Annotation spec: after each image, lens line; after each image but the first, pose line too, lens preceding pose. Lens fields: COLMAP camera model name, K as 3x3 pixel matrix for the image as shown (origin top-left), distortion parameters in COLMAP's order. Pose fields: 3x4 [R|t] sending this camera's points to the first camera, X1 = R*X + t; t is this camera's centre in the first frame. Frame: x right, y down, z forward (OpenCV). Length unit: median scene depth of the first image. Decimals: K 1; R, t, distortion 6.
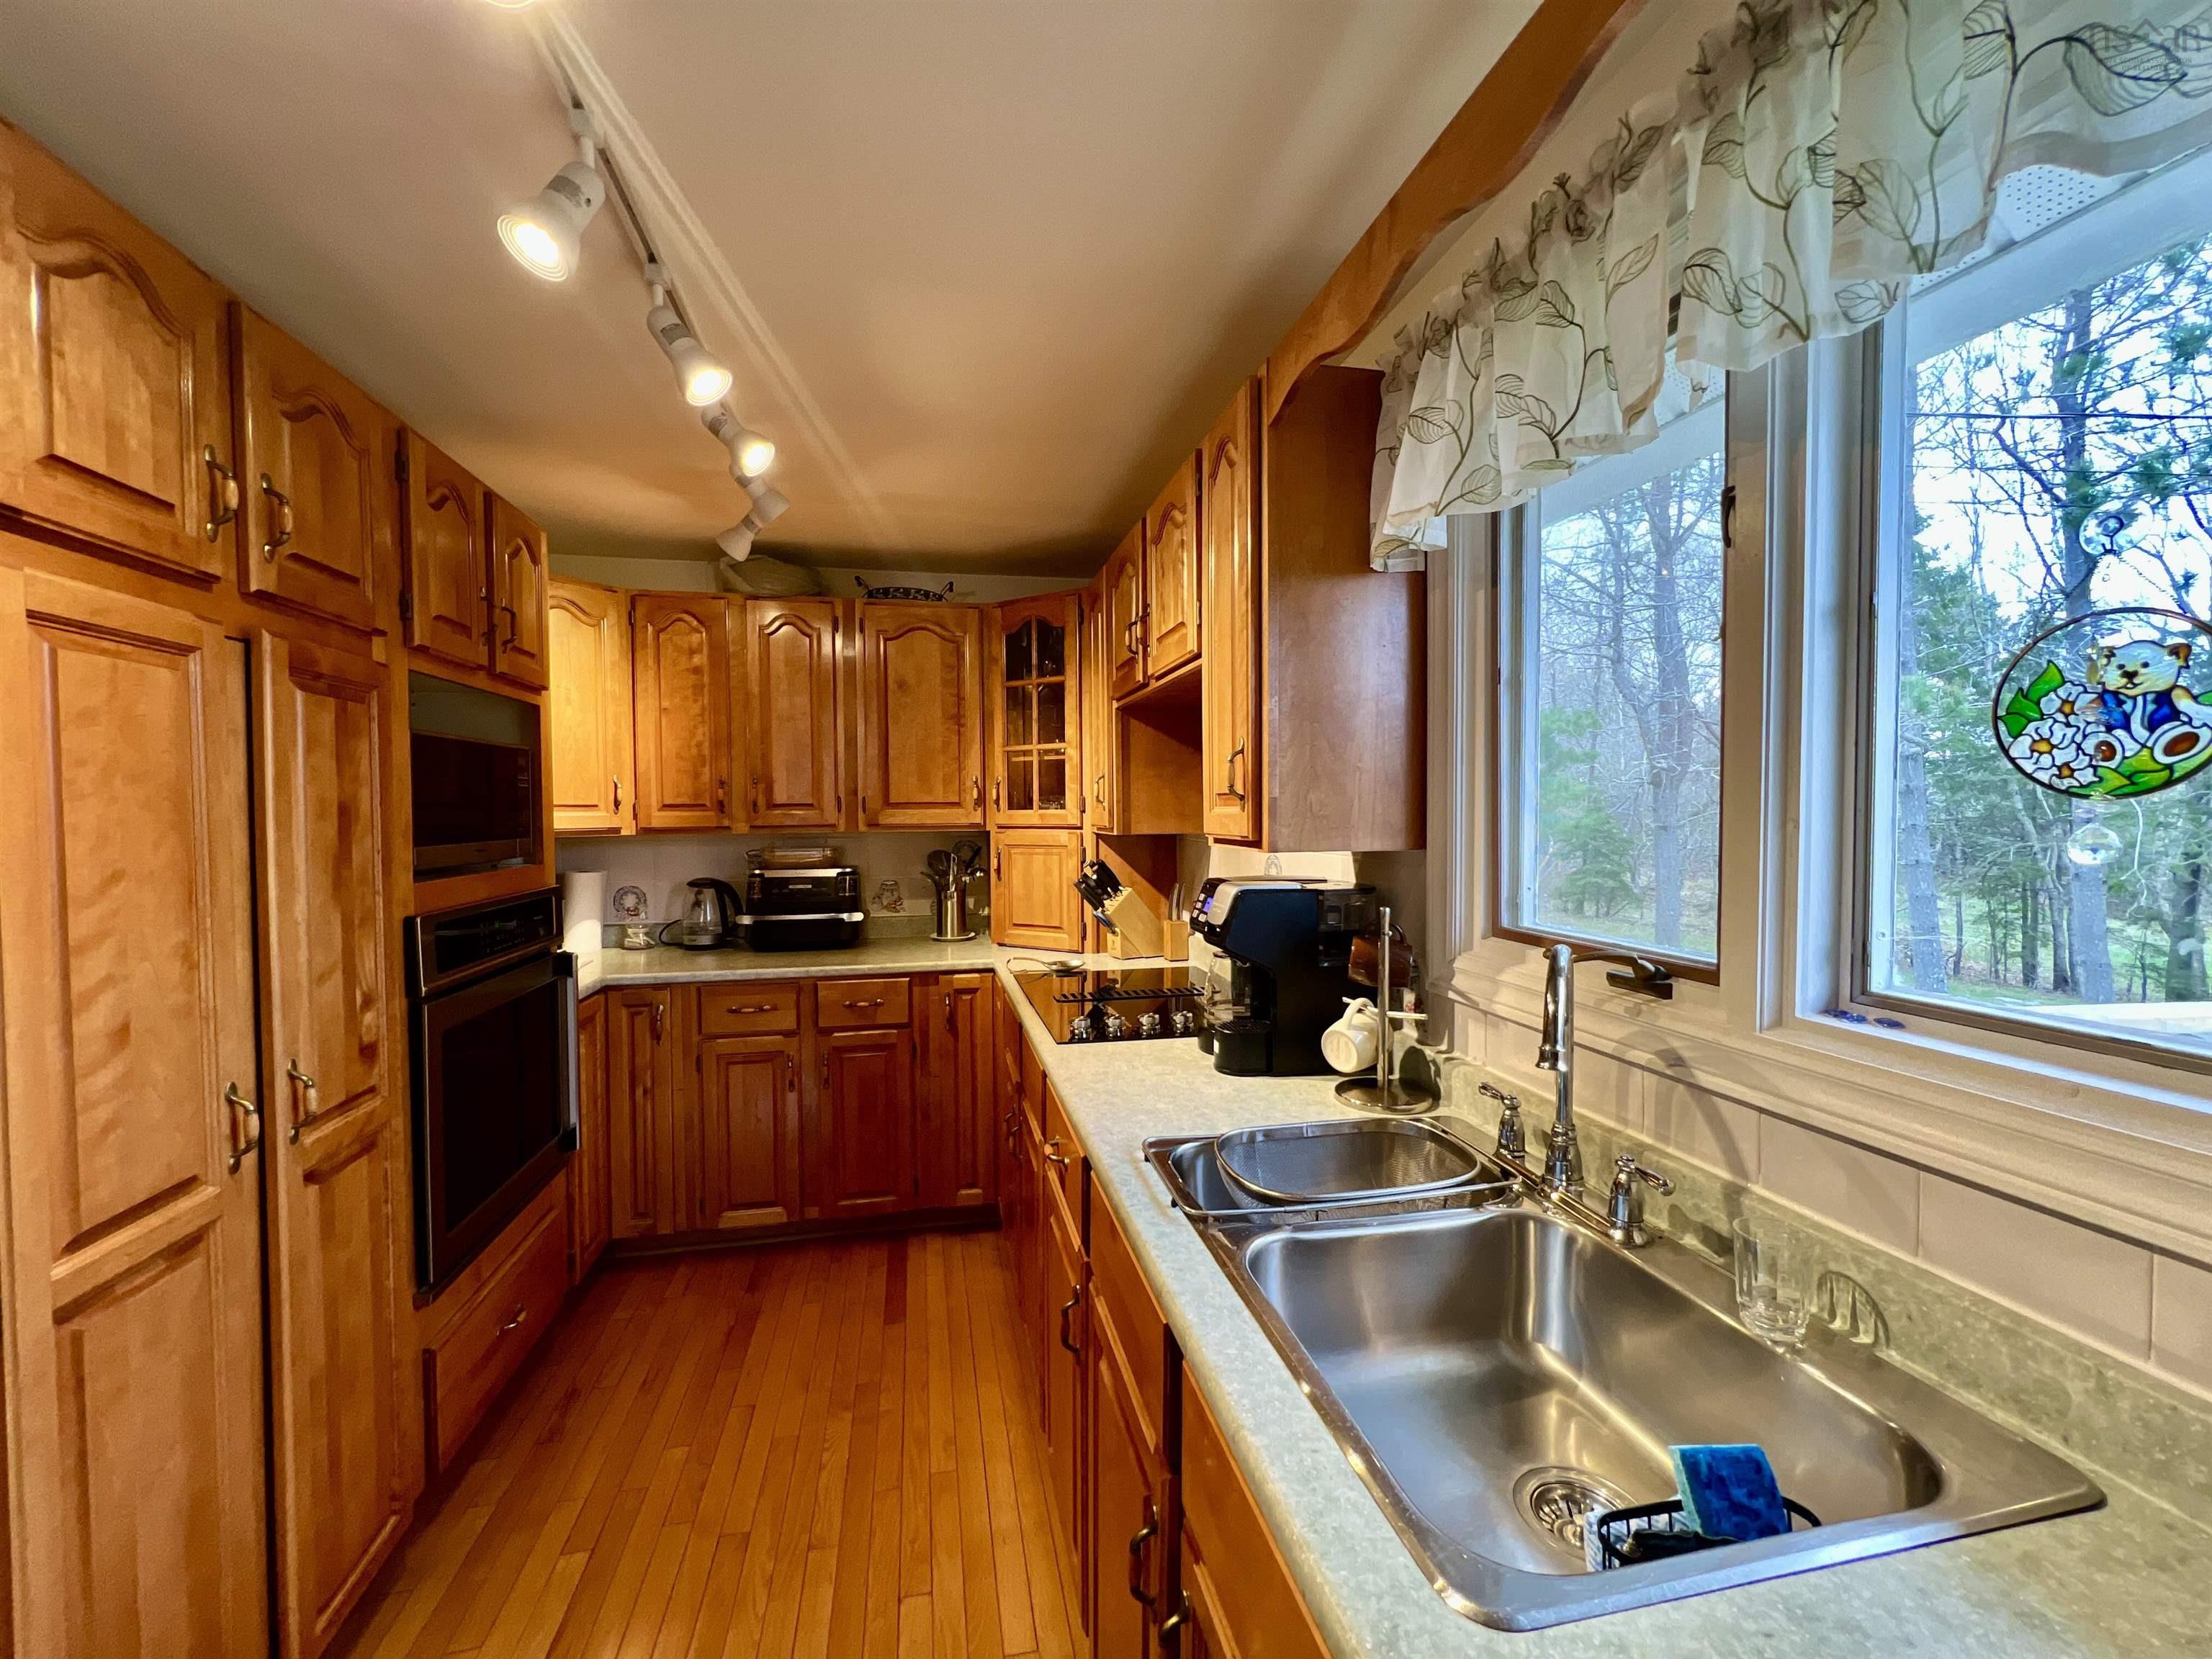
lens RADIAL K [[885.6, 0, 1101.8], [0, 885.6, 830.6], [0, 0, 1]] dist [-0.001508, 0.000449]
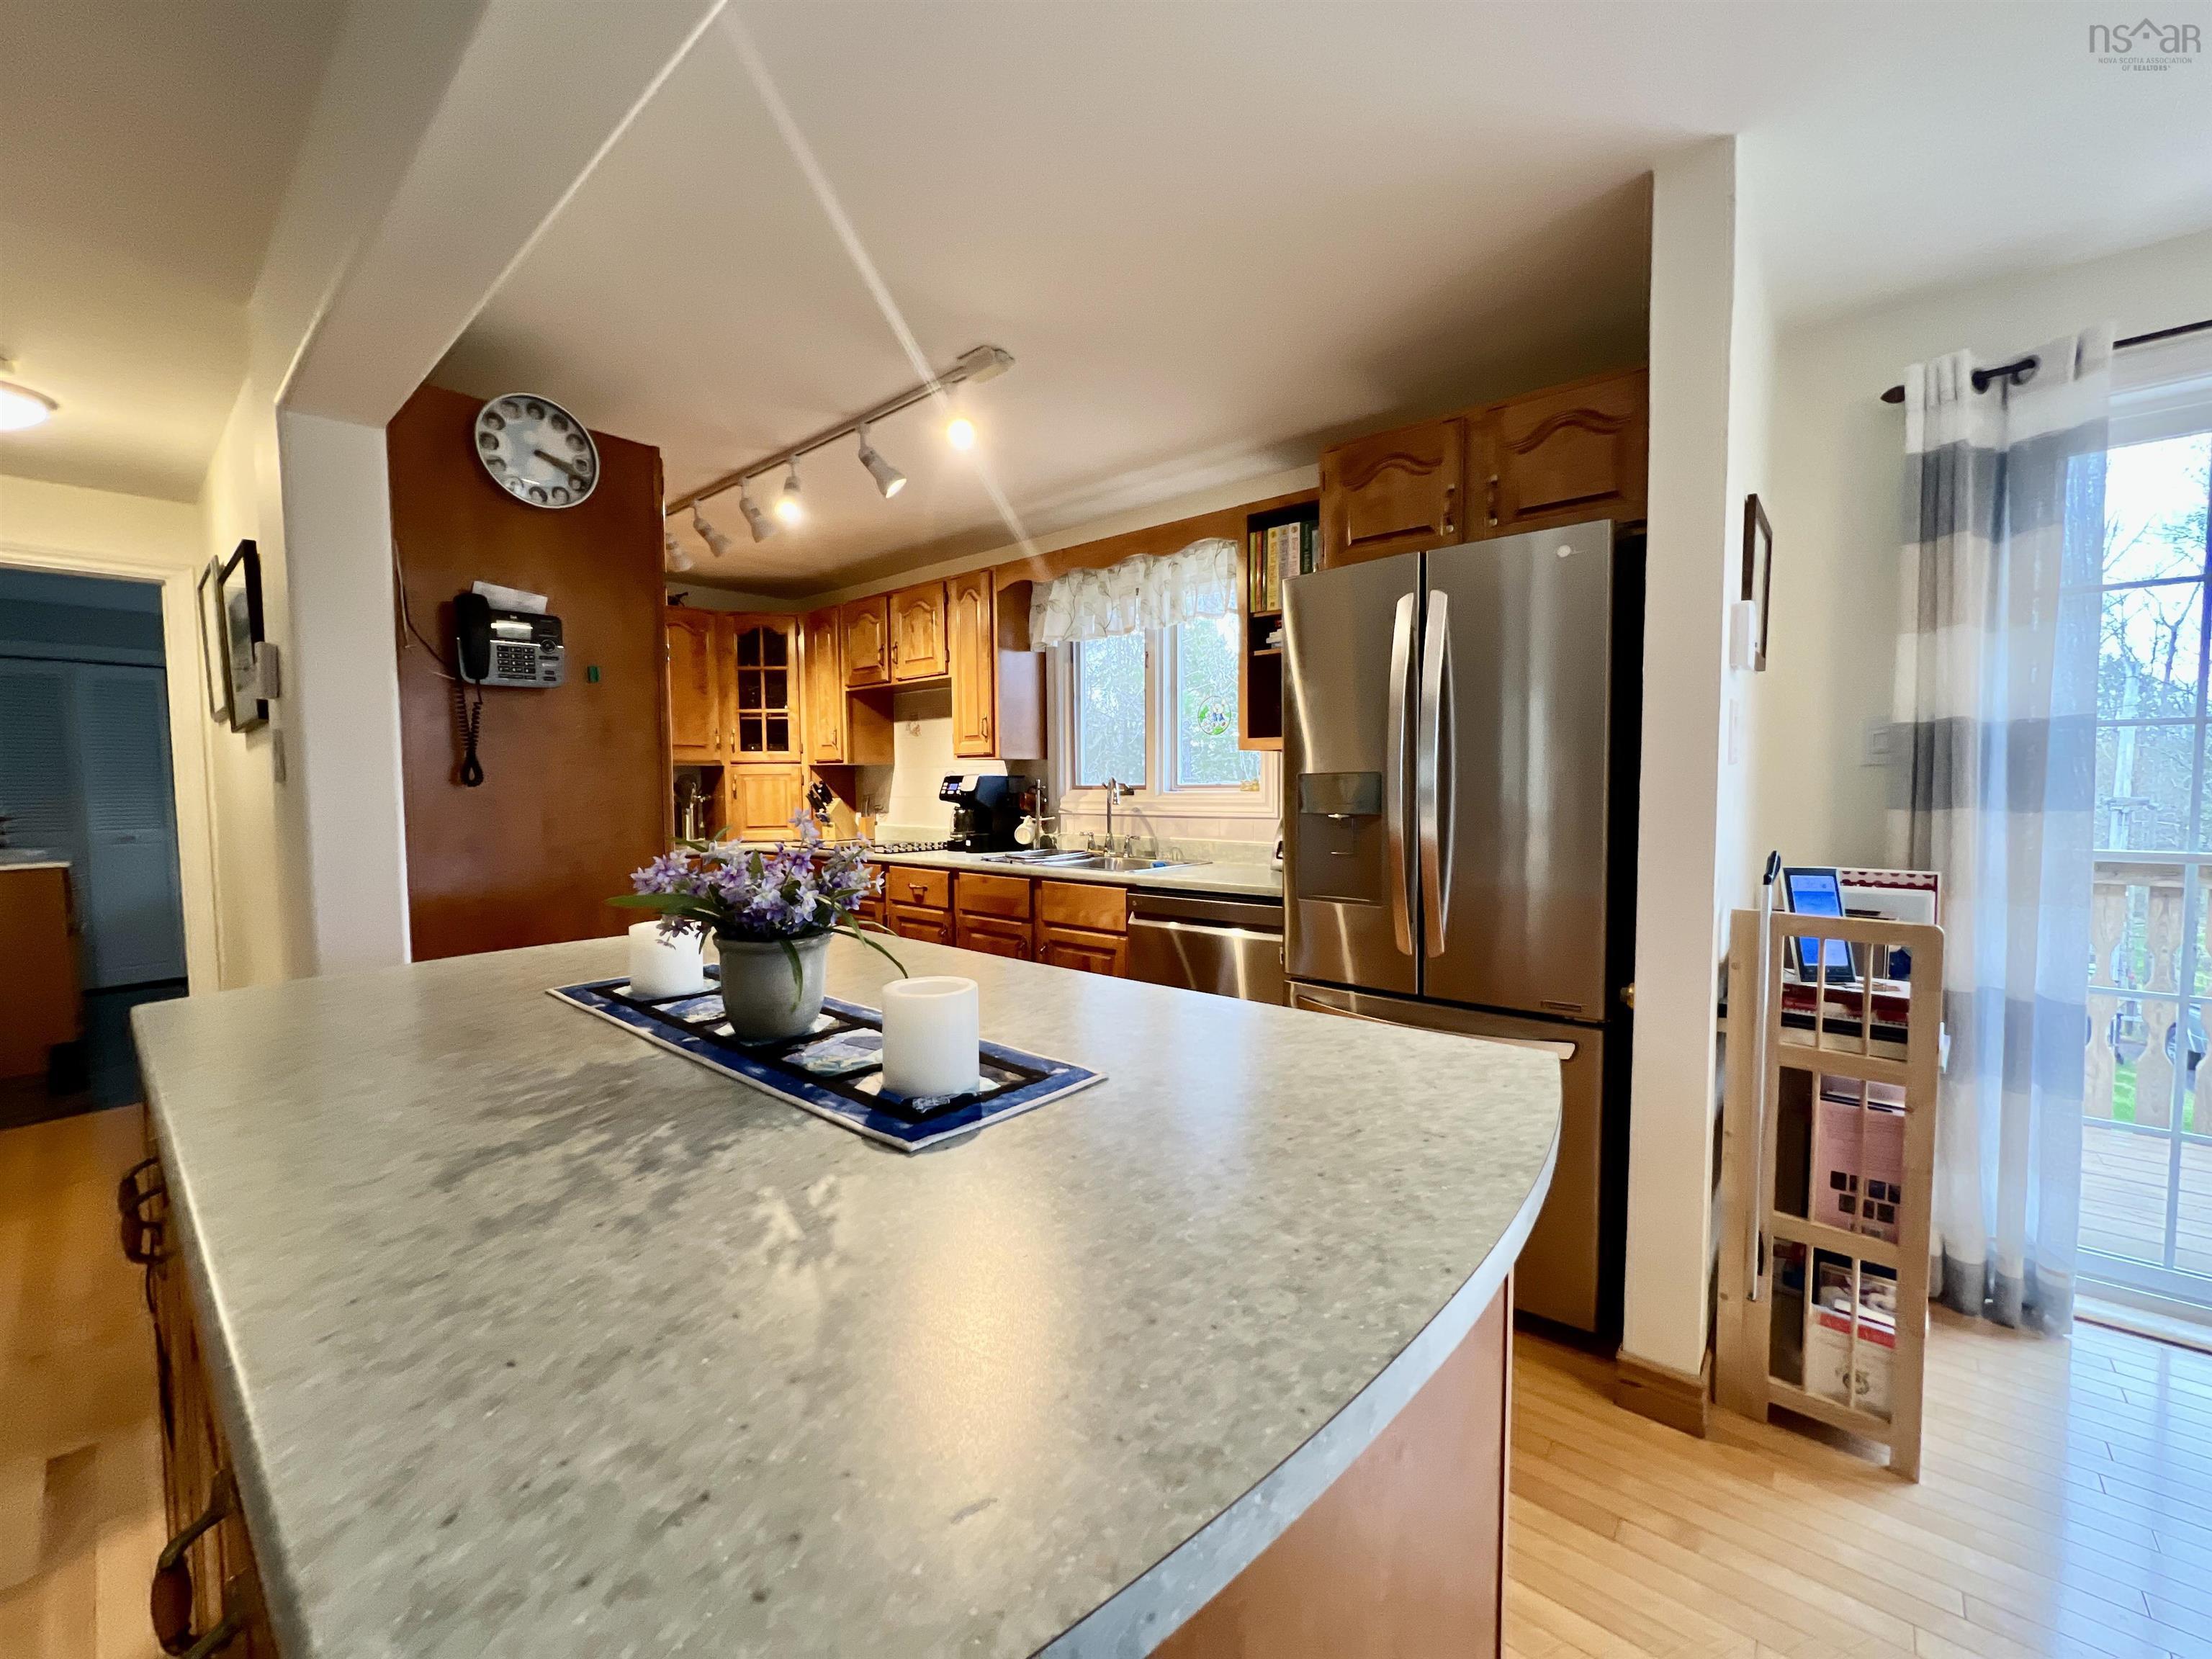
lens RADIAL K [[885.6, 0, 1102.0], [0, 885.6, 832.3], [0, 0, 1]] dist [-0.001508, 0.000449]
pose [[0.796780, -0.033112, 0.603362, -0.558967], [0.016599, 0.999320, 0.032922, 0.078814], [-0.604042, -0.016216, 0.796788, -0.607903]]
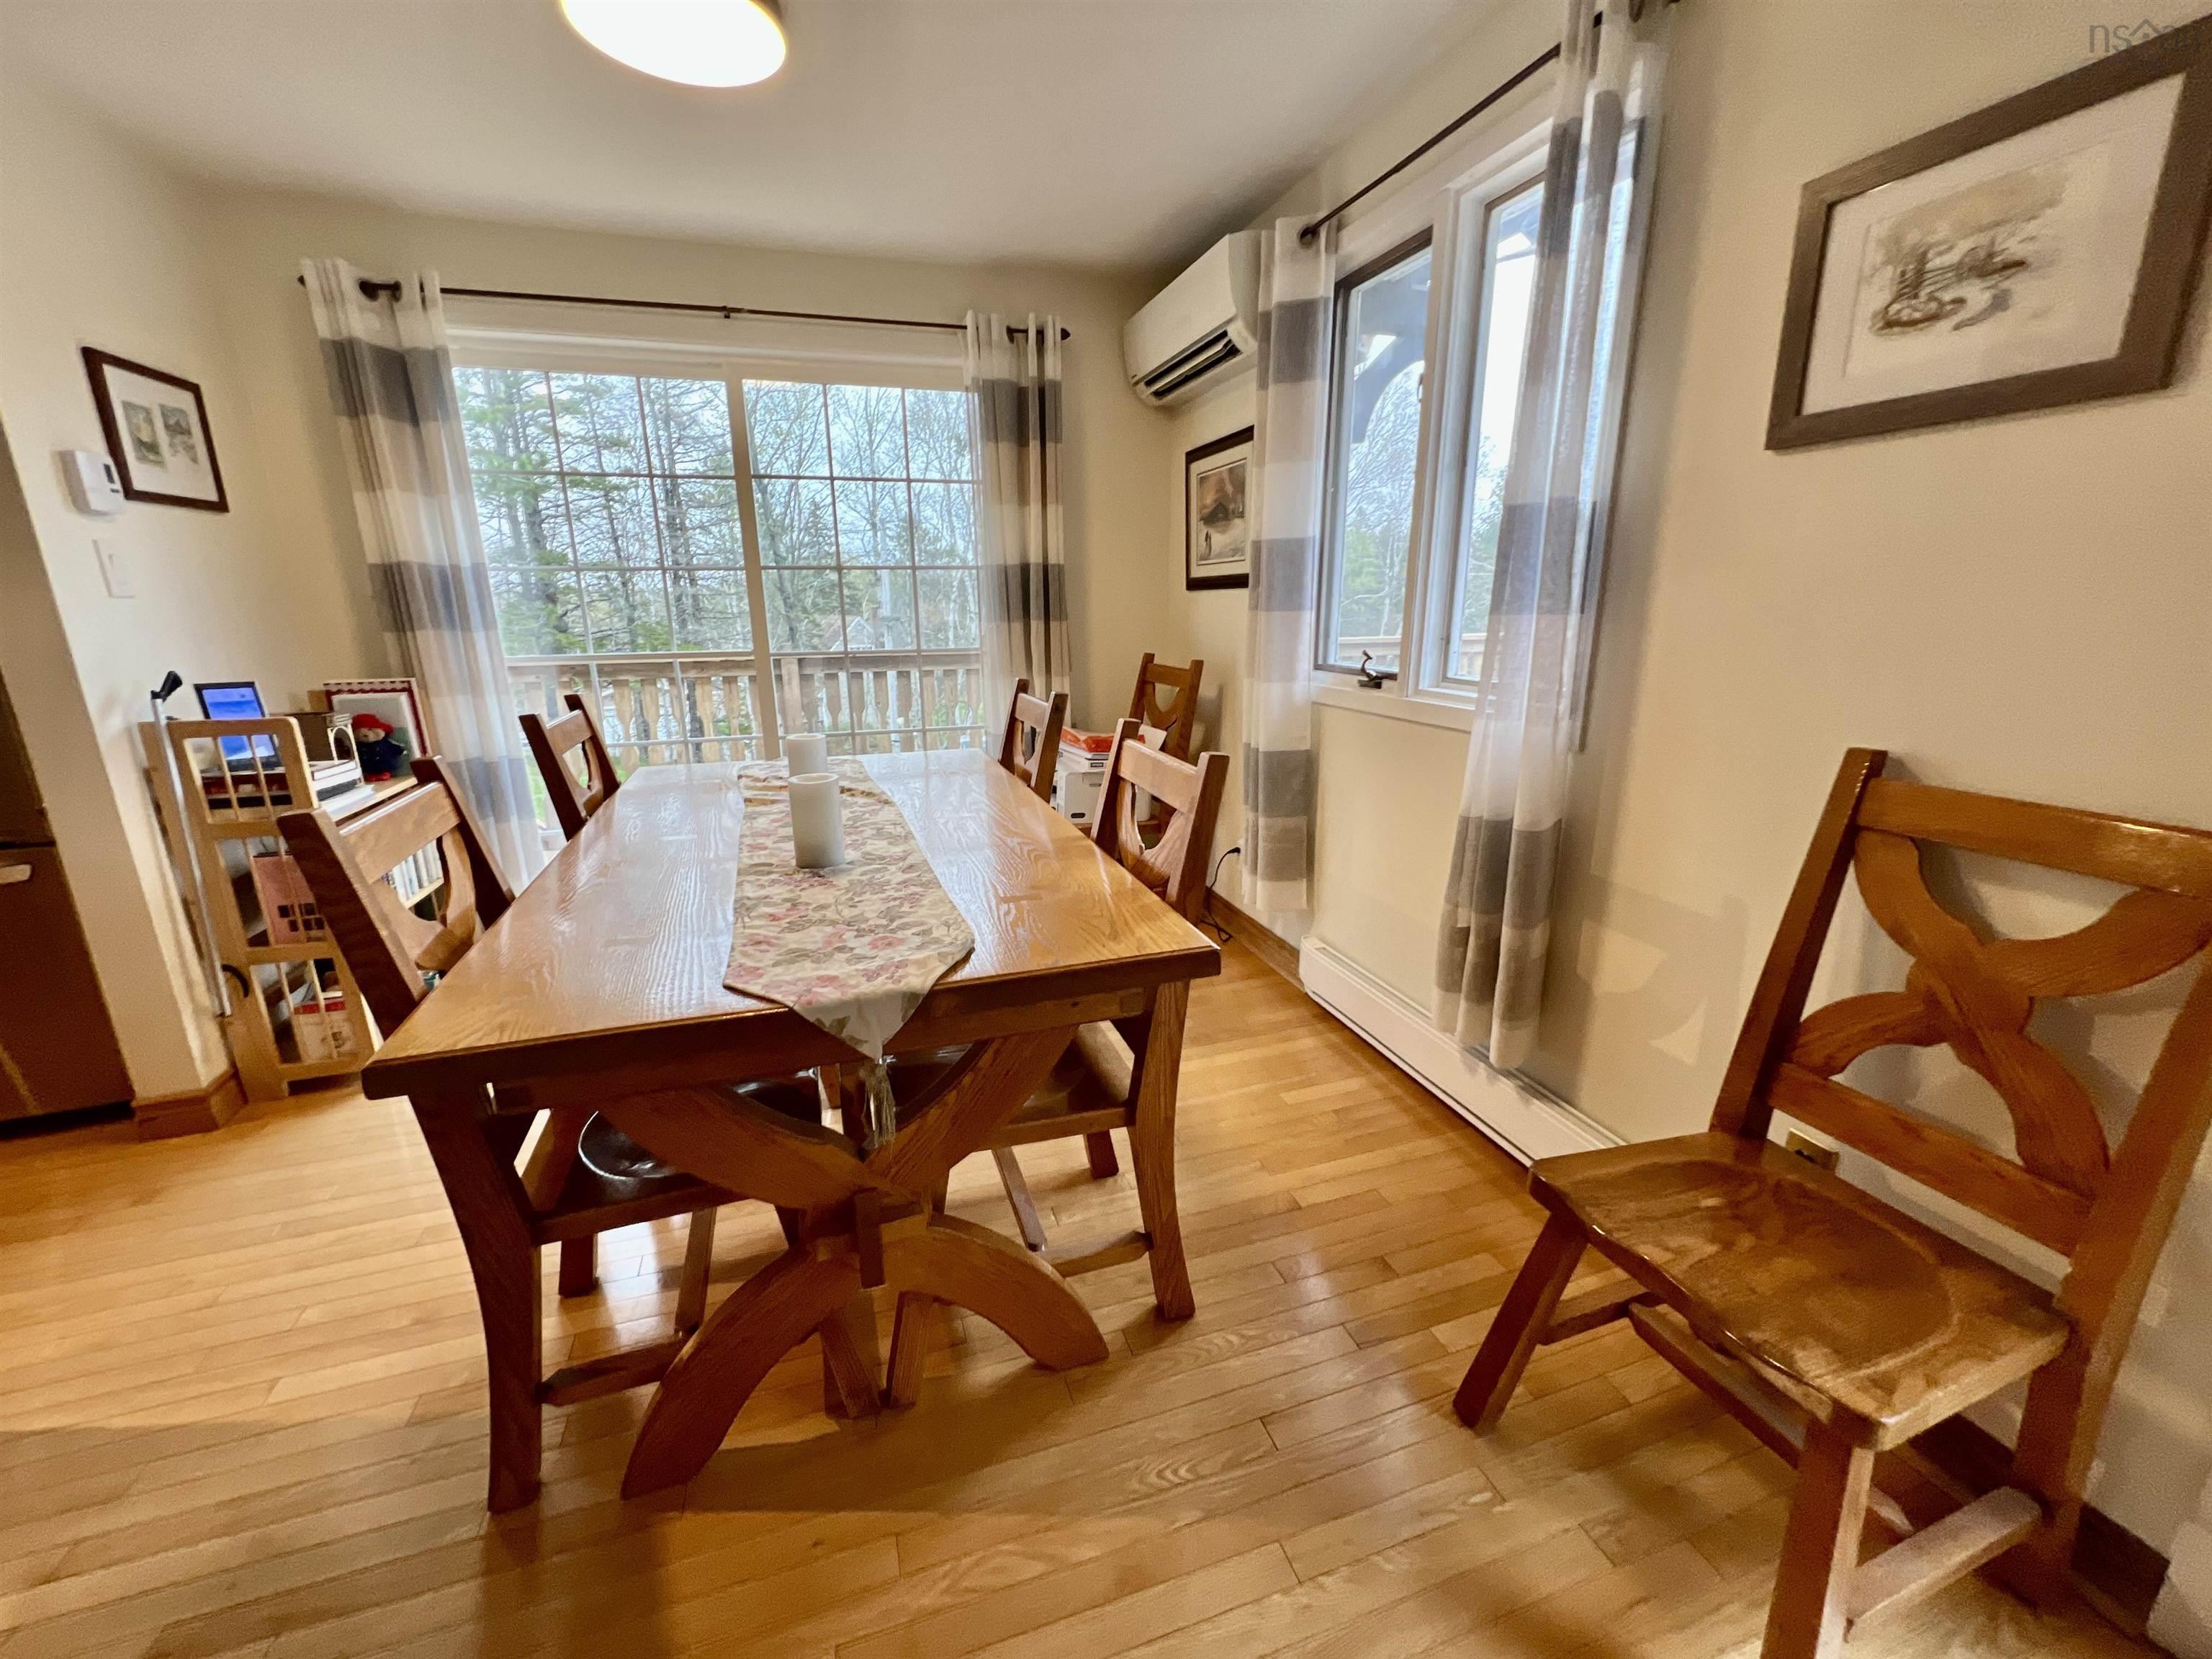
lens RADIAL K [[885.6, 0, 1104.3], [0, 885.6, 834.0], [0, 0, 1]] dist [-0.001508, 0.000449]
pose [[-0.113931, -0.248833, 0.961822, -0.656128], [0.033971, 0.966584, 0.254089, 0.088577], [-0.992908, 0.061623, -0.101671, -1.059735]]
